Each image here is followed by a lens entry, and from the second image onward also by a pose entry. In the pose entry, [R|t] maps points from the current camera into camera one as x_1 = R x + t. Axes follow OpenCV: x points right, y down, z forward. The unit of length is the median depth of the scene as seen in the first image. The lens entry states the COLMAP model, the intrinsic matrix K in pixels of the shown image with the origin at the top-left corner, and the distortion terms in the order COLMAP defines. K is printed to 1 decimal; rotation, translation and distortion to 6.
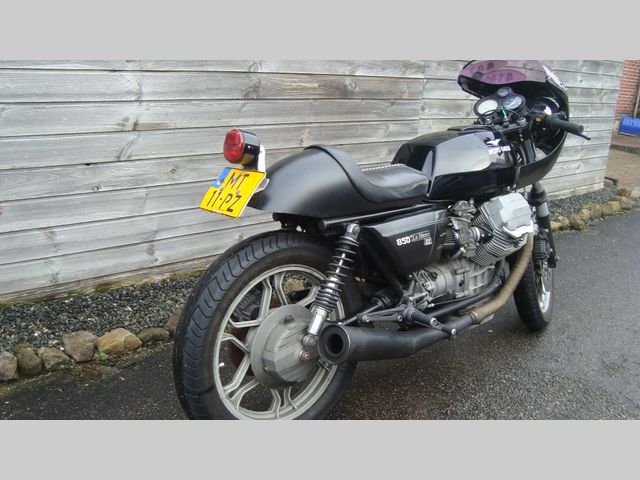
lens RADIAL K [[623.8, 0, 336.1], [0, 623.8, 246.8], [0, 0, 1]] dist [-0.125895, 0.000000]
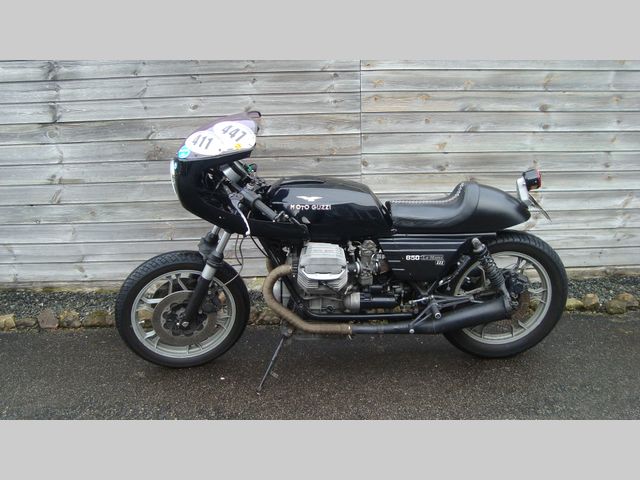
lens RADIAL K [[623.8, 0, 318.7], [0, 623.8, 234.9], [0, 0, 1]] dist [-0.125895, 0.000000]
pose [[0.759138, 0.068364, -0.647330, 0.952465], [-0.127594, 0.990805, -0.044994, -0.072973], [0.638302, 0.116752, 0.760881, 0.268248]]
